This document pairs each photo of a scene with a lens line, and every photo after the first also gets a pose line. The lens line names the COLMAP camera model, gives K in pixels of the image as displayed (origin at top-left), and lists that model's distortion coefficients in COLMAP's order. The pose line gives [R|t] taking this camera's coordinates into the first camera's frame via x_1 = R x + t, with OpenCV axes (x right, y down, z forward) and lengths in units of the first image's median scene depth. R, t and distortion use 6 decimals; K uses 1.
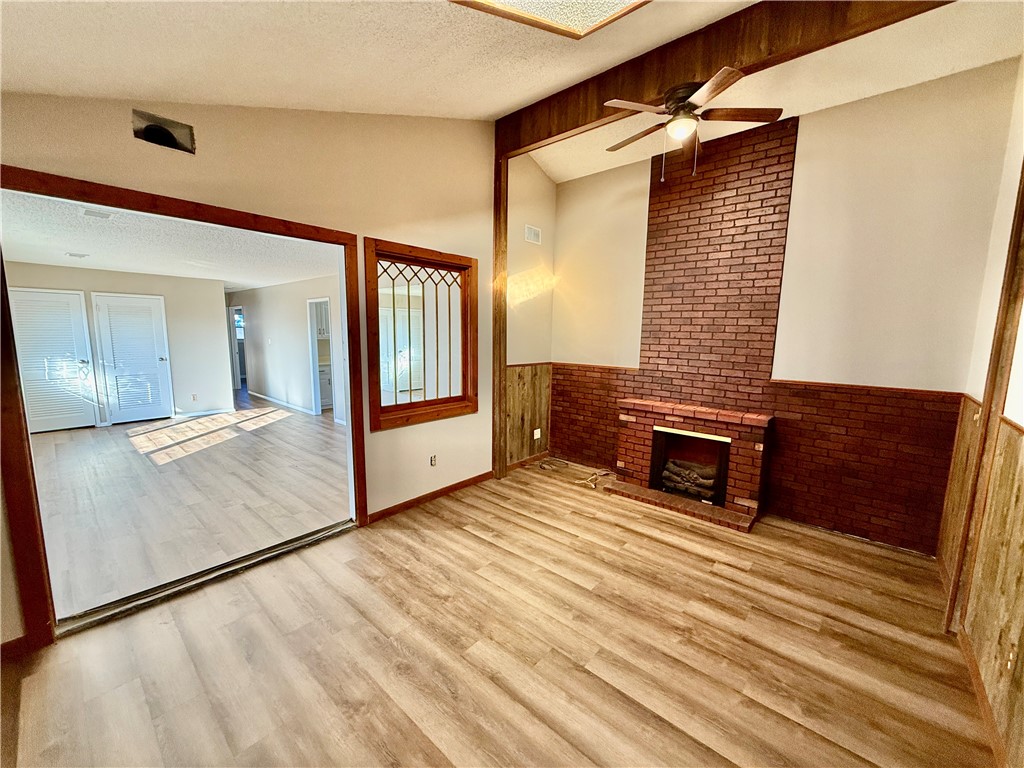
lens RADIAL K [[404.9, 0, 512.0], [0, 404.9, 384.0], [0, 0, 1]] dist [-0.001164, 0.000171]
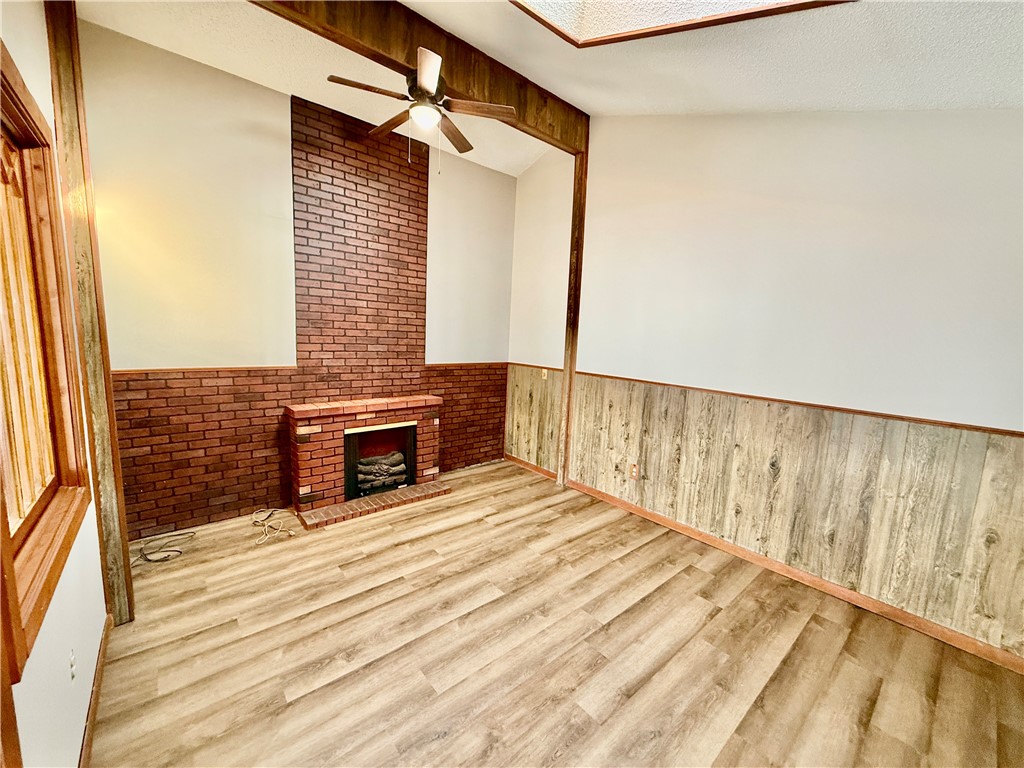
lens RADIAL K [[404.9, 0, 512.0], [0, 404.9, 384.0], [0, 0, 1]] dist [-0.001164, 0.000171]
pose [[0.146888, -0.136125, 0.979742, -0.465376], [0.086602, 0.988452, 0.124351, -0.075800], [-0.985355, 0.066582, 0.156980, 0.534130]]
